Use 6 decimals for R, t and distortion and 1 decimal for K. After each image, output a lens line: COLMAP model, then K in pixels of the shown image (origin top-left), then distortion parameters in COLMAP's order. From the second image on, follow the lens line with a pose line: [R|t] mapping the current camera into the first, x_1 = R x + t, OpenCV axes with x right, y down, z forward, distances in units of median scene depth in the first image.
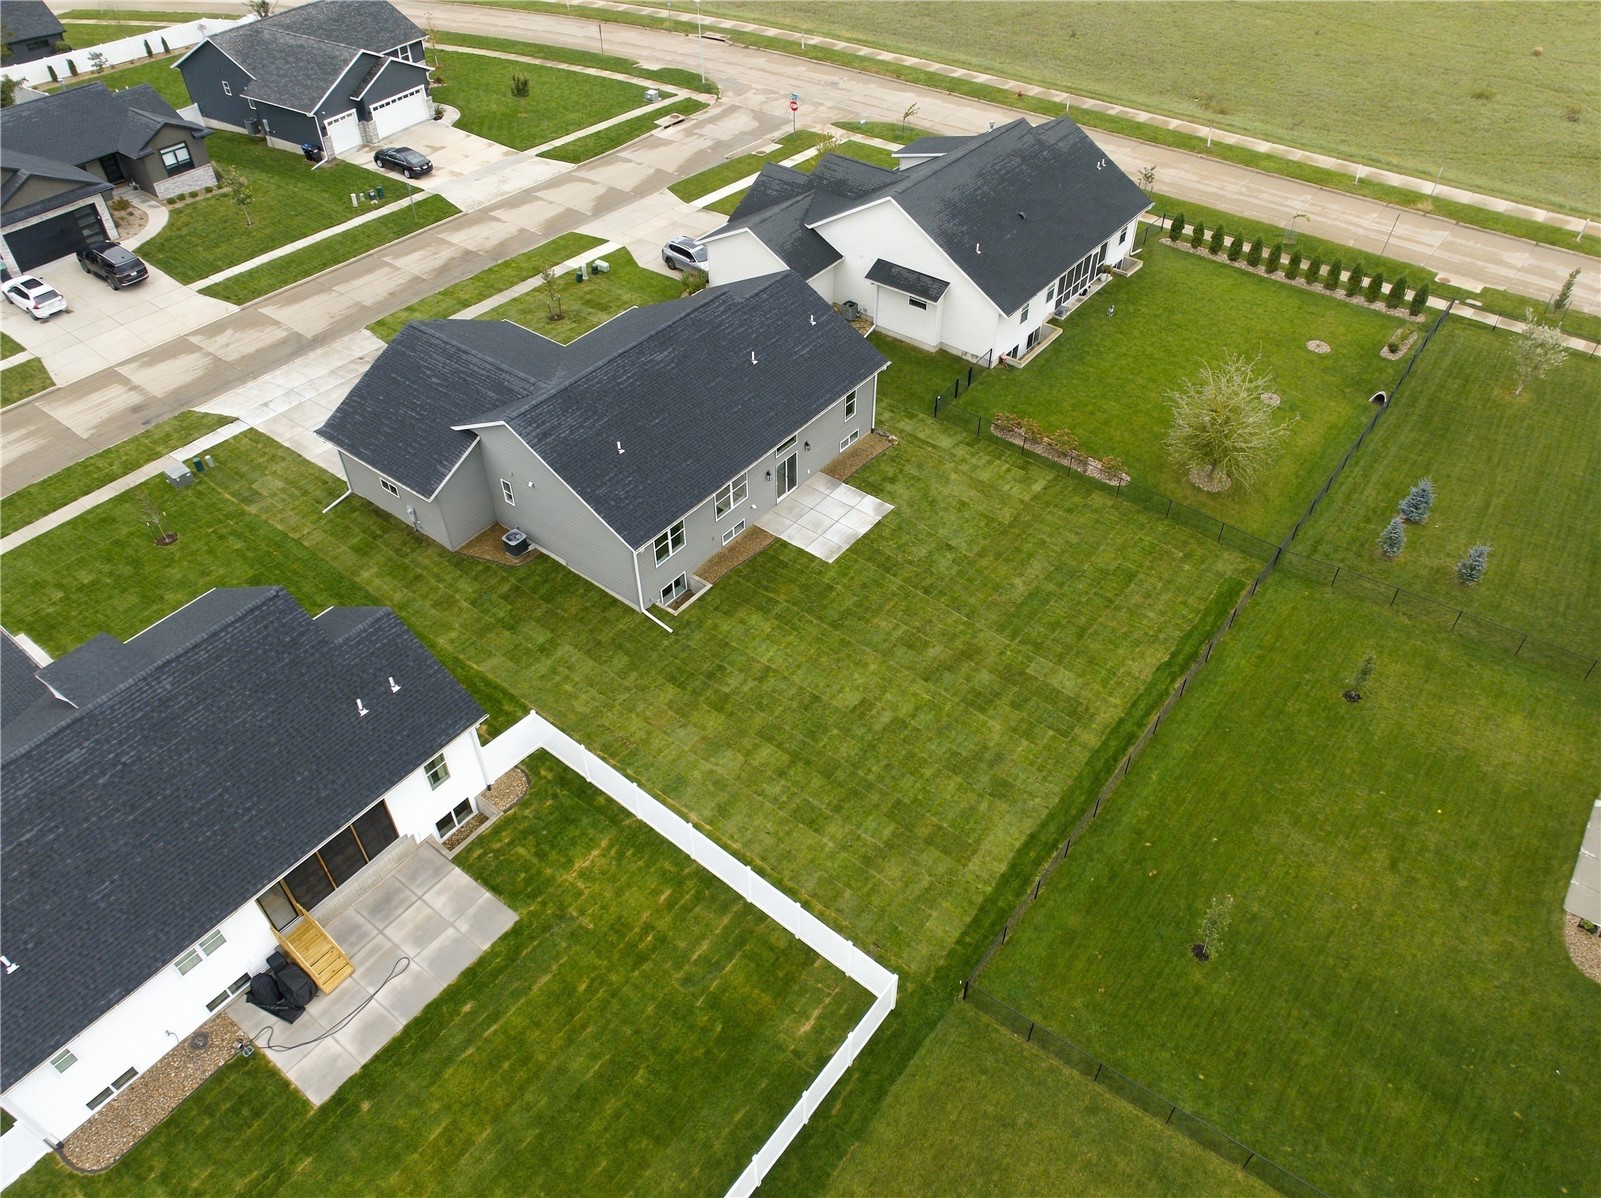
lens RADIAL K [[1128.6, 0, 804.4], [0, 1128.6, 593.8], [0, 0, 1]] dist [-0.040082, -0.002070]
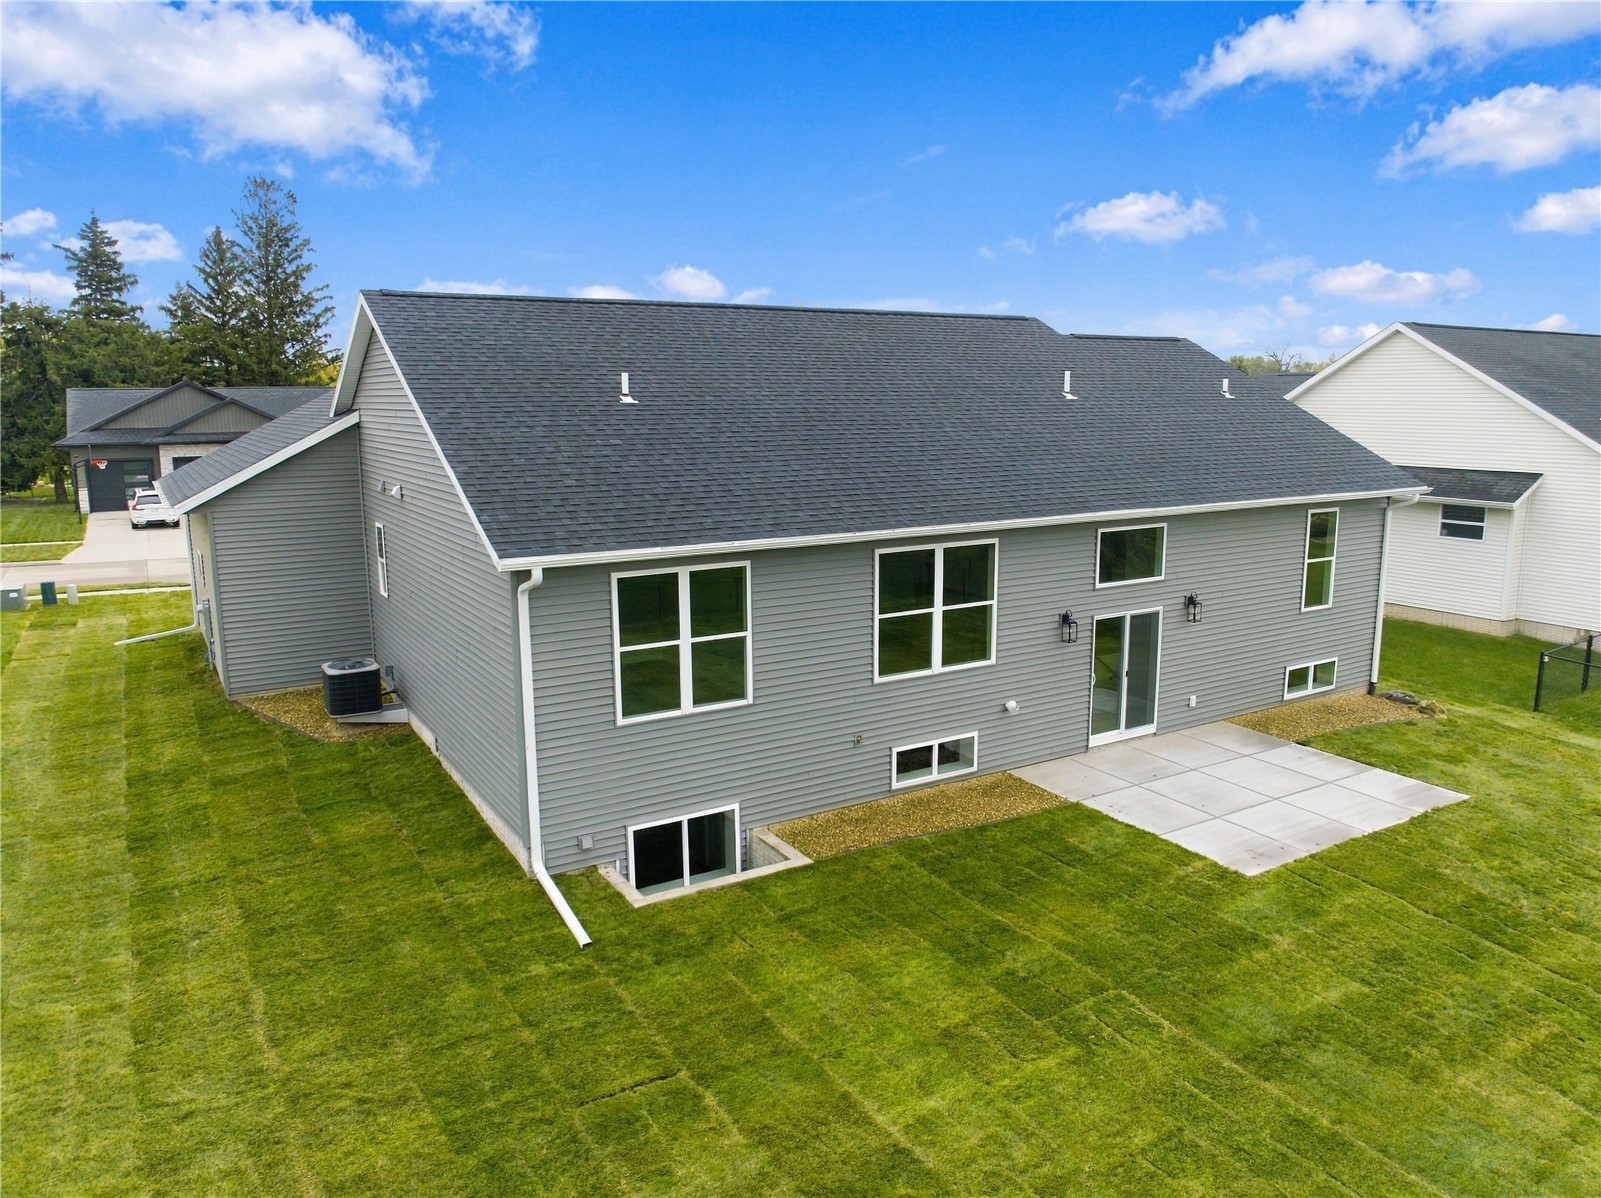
lens RADIAL K [[1128.6, 0, 797.0], [0, 1128.6, 605.0], [0, 0, 1]] dist [-0.040082, -0.002070]
pose [[0.931257, 0.062789, -0.358912, 0.012537], [-0.245063, 0.836890, -0.489449, 0.068482], [0.269638, 0.543759, 0.794746, 0.633256]]
